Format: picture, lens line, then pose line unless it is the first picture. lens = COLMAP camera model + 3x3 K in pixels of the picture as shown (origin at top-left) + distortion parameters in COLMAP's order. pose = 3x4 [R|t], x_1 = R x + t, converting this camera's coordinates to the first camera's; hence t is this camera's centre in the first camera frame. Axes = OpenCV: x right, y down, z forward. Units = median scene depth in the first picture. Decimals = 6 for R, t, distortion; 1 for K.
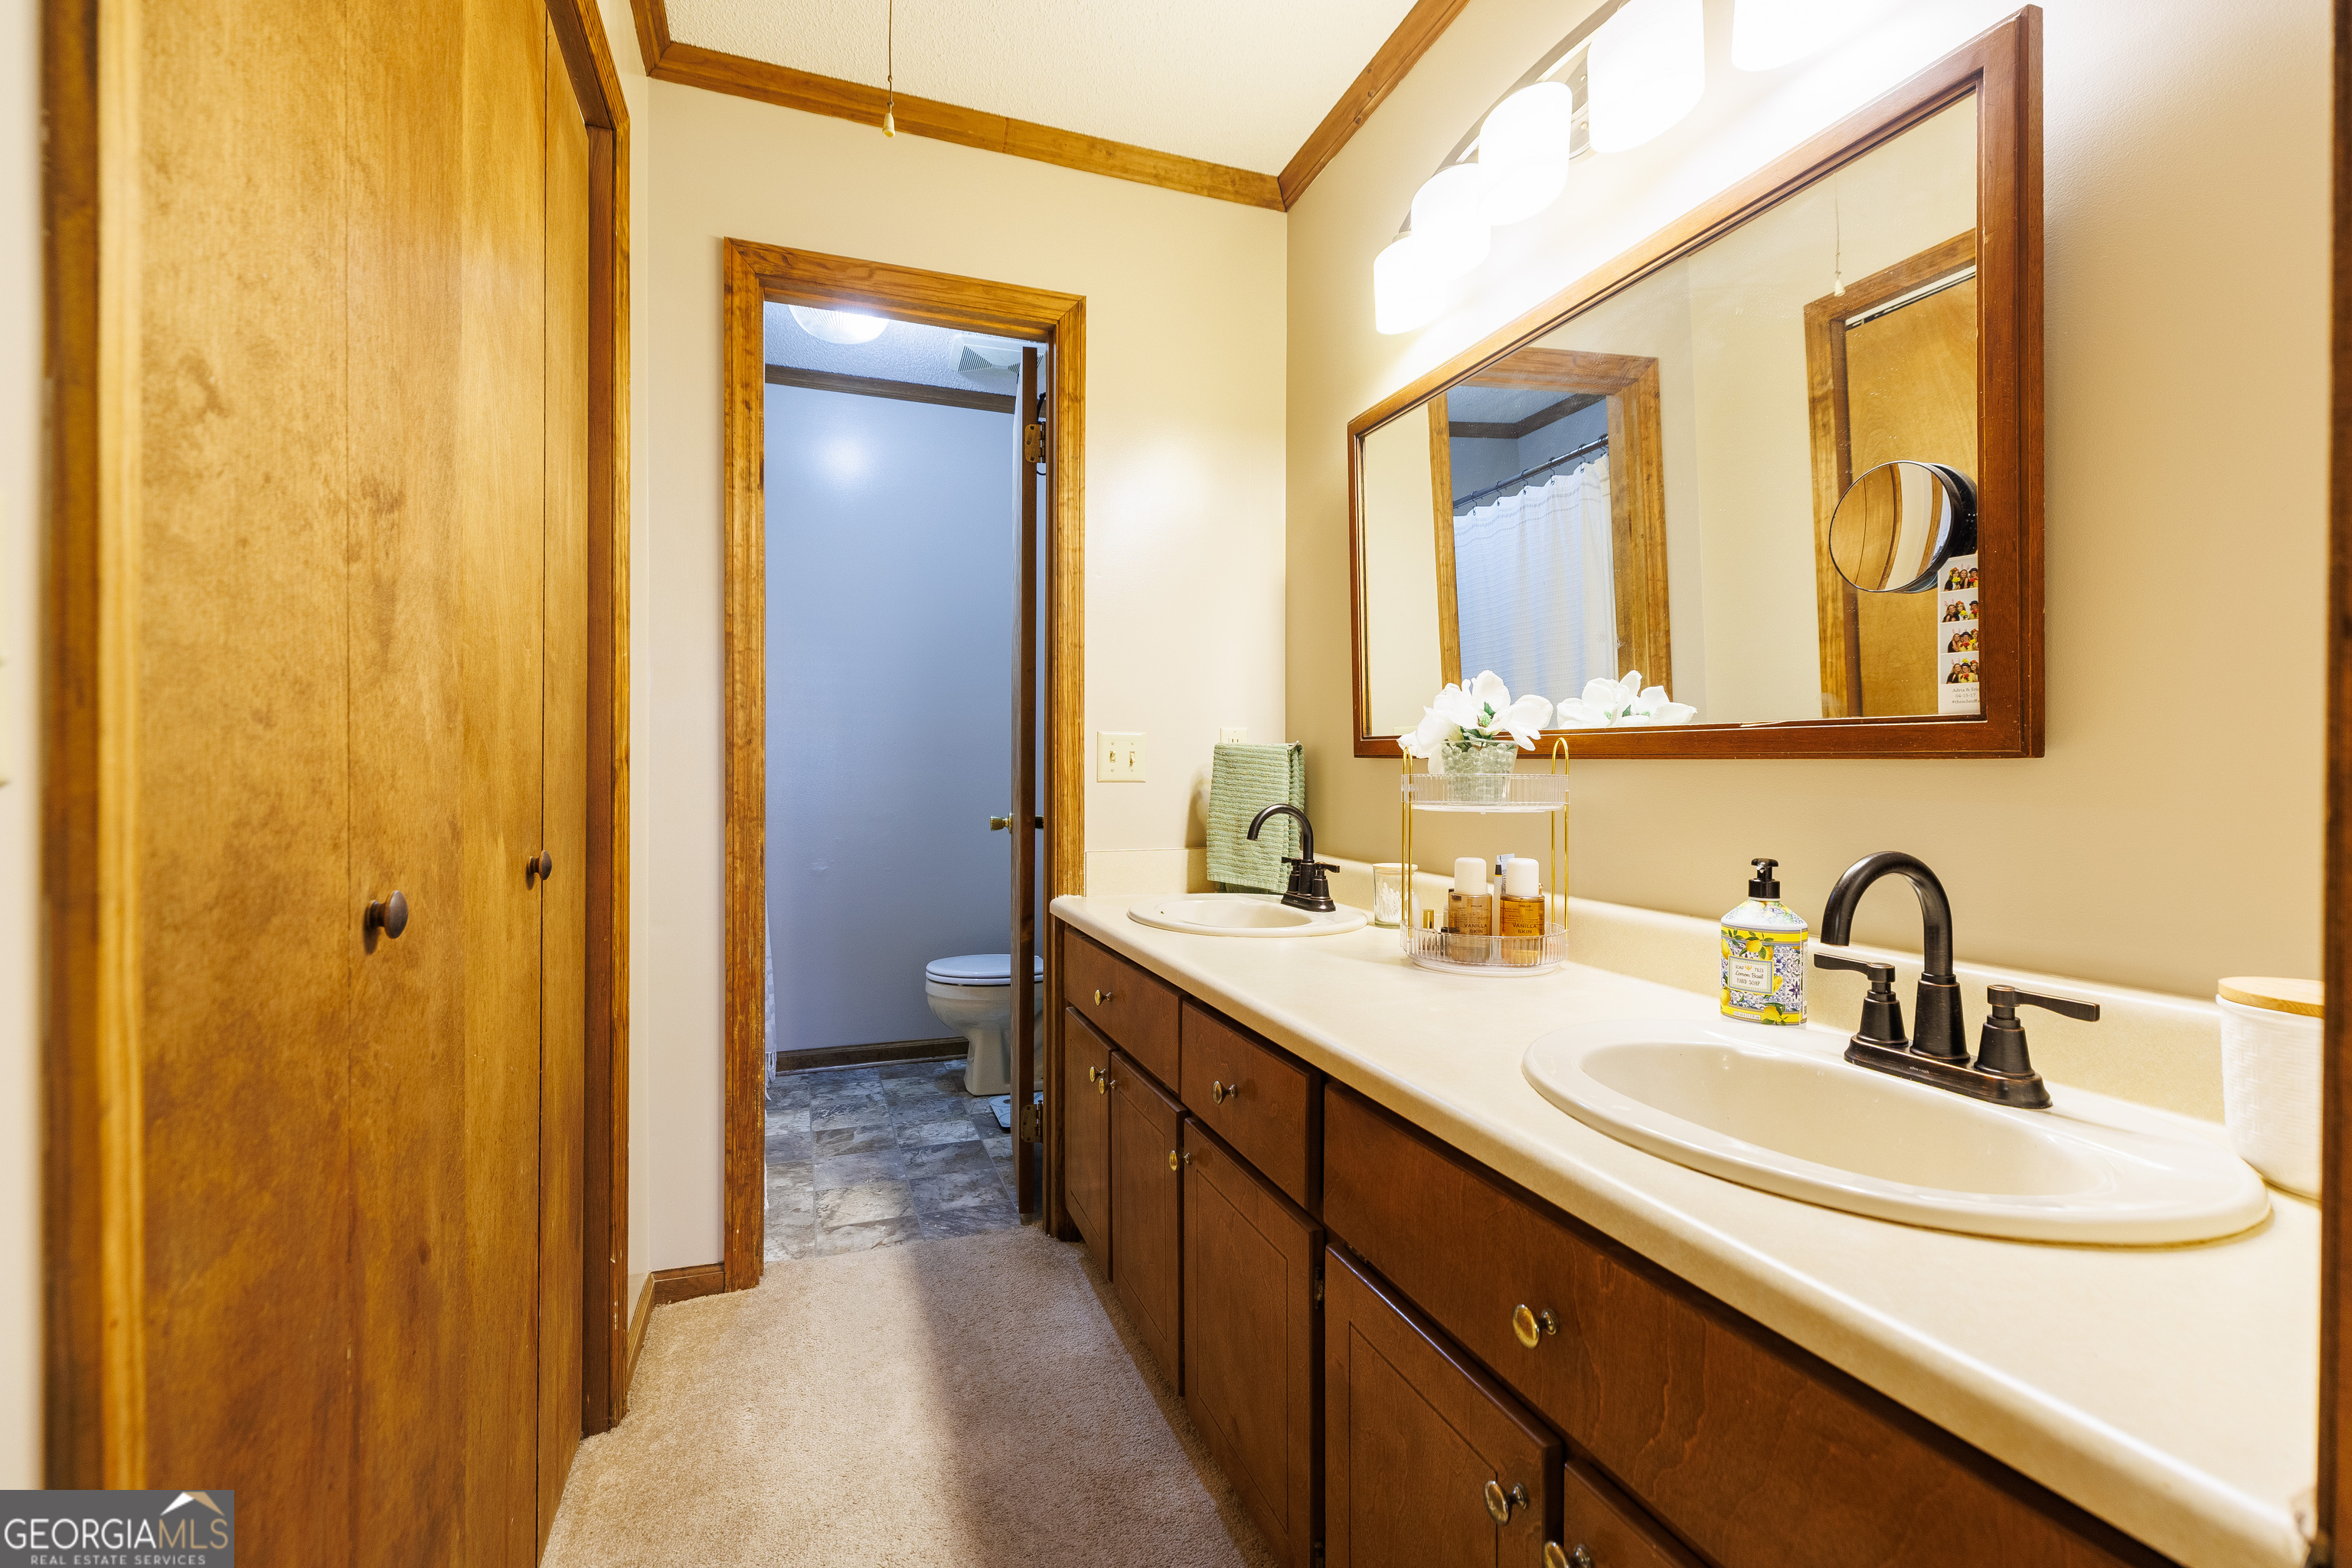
lens RADIAL K [[1041.0, 0, 1176.8], [0, 1041.0, 775.6], [0, 0, 1]] dist [0.002241, 0.003601]
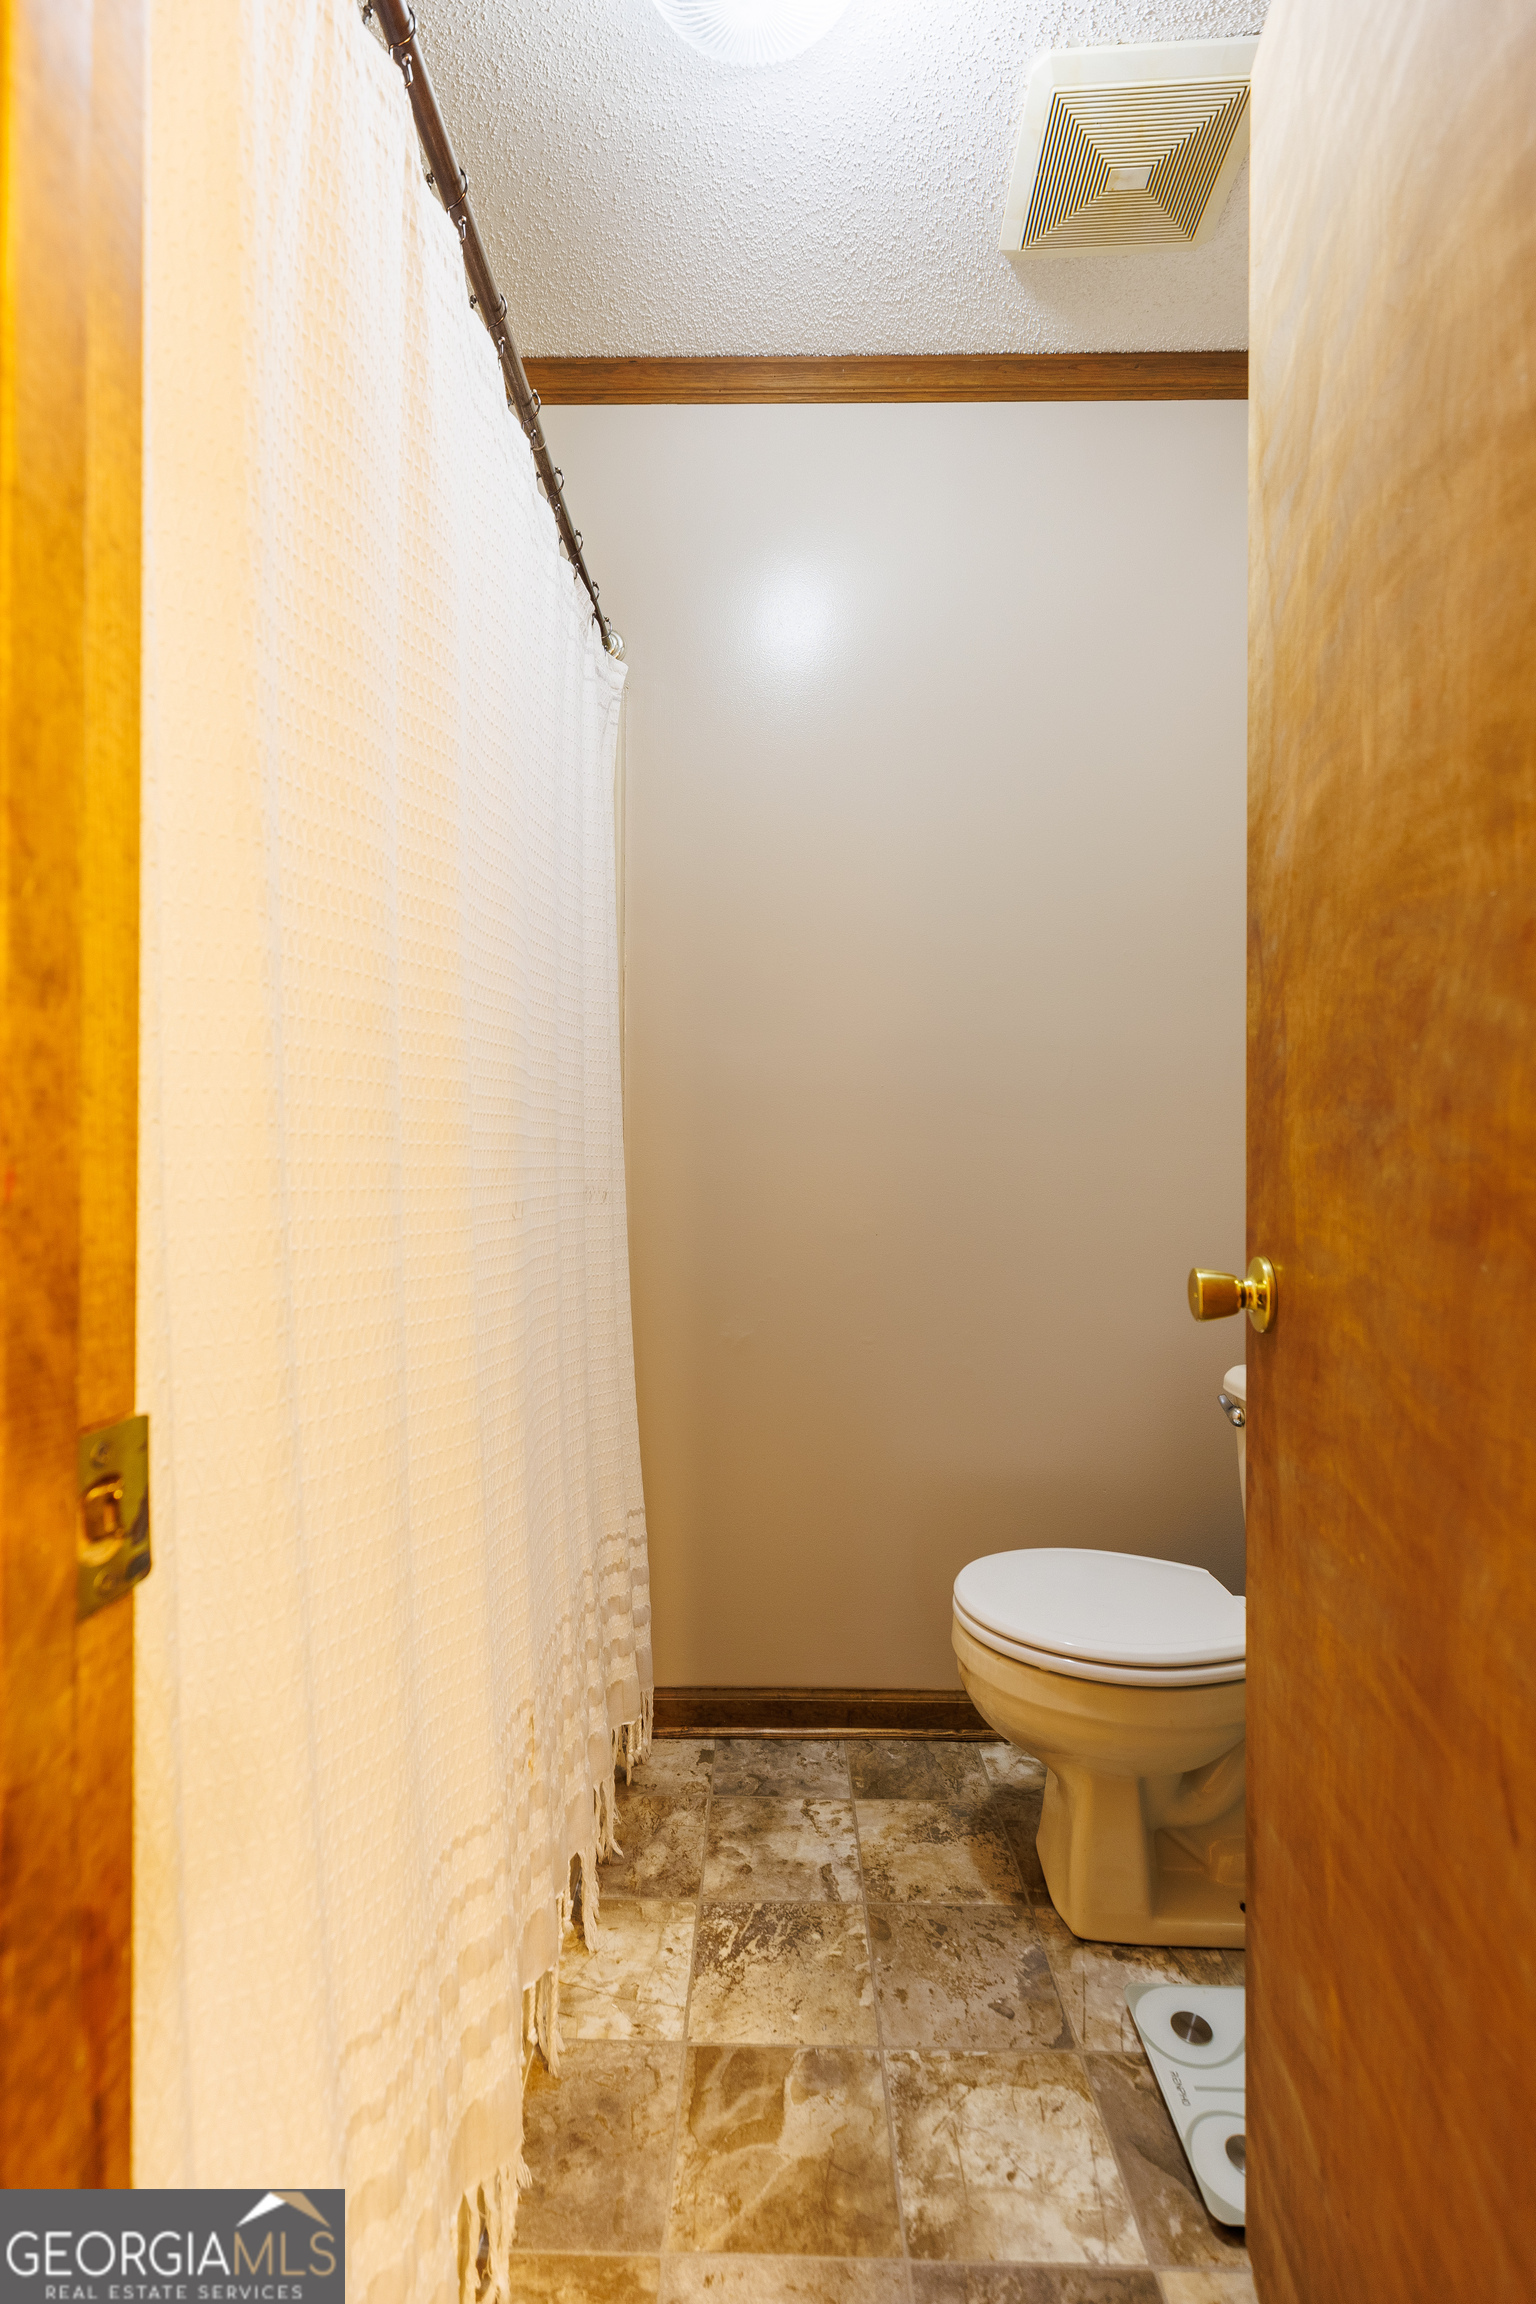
lens RADIAL K [[1019.8, 0, 760.6], [0, 1019.8, 1161.7], [0, 0, 1]] dist [0.002241, 0.003601]
pose [[0.933301, -0.002650, -0.359086, -0.244637], [0.000448, 0.999981, -0.006214, 0.011276], [0.359096, 0.005639, 0.933284, 0.862225]]
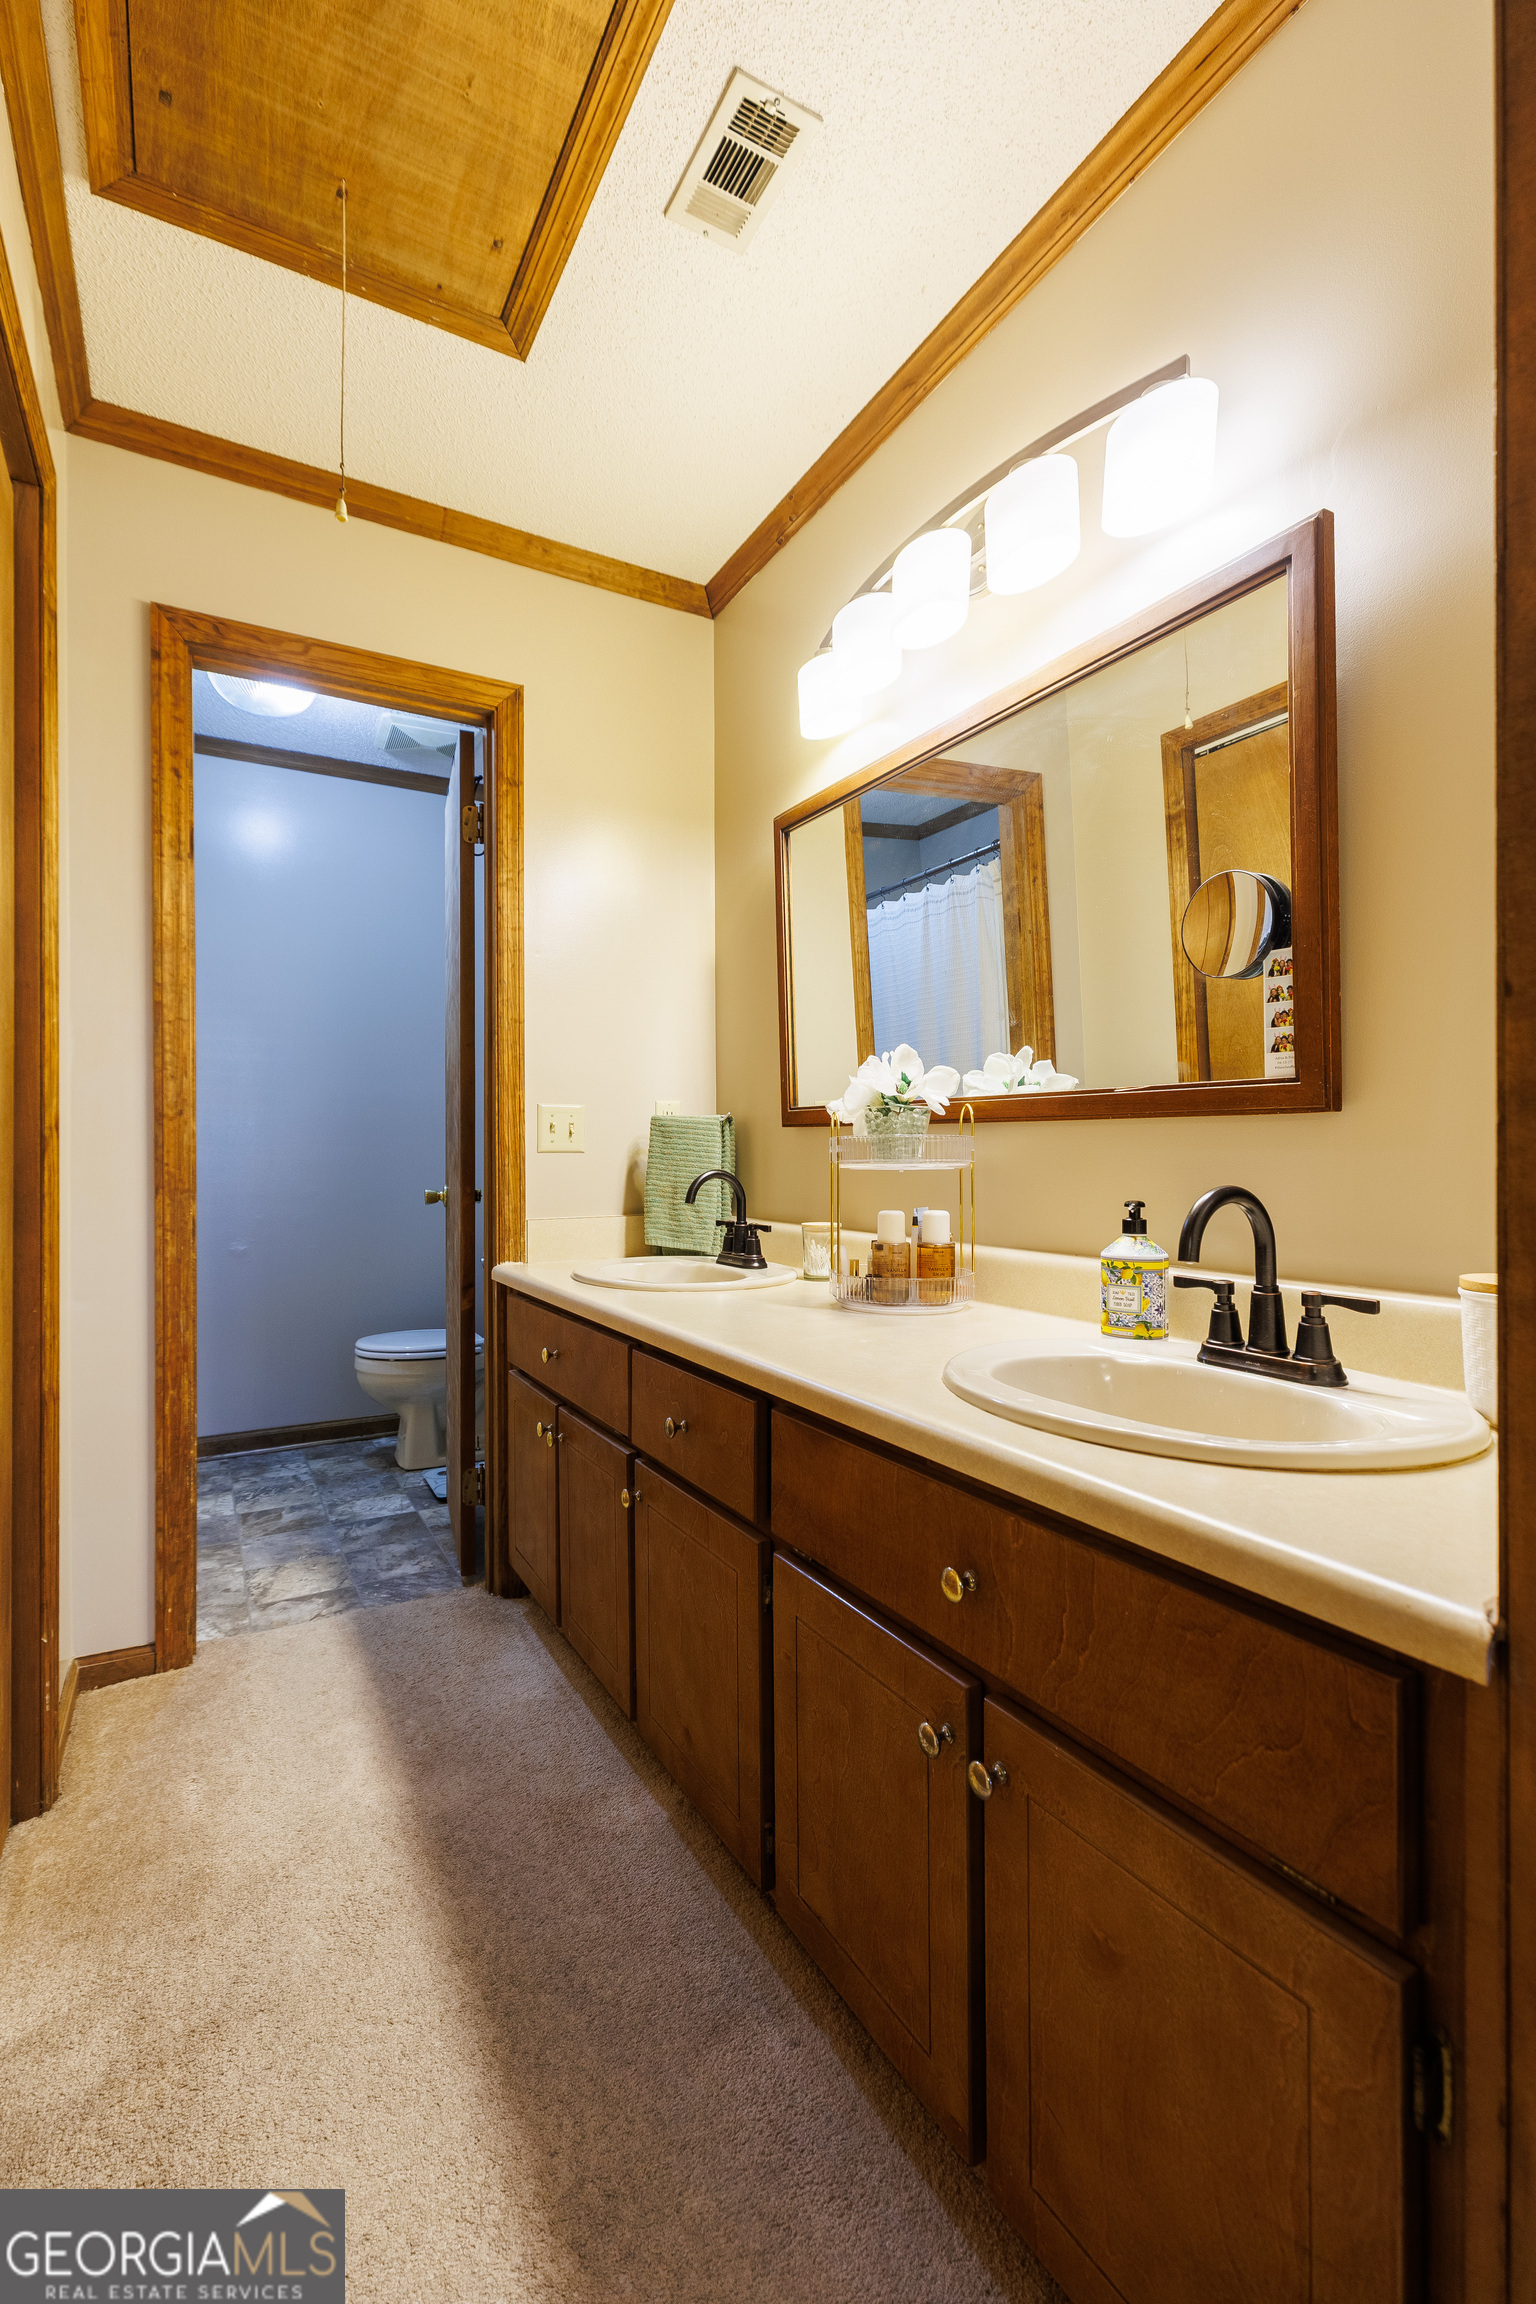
lens RADIAL K [[1016.6, 0, 757.5], [0, 1016.6, 1152.2], [0, 0, 1]] dist [0.005847, 0.000363]
pose [[0.987220, -0.006919, 0.159213, -0.021713], [0.008002, 0.999949, -0.006161, 0.013910], [-0.159162, 0.007357, 0.987225, -0.037407]]
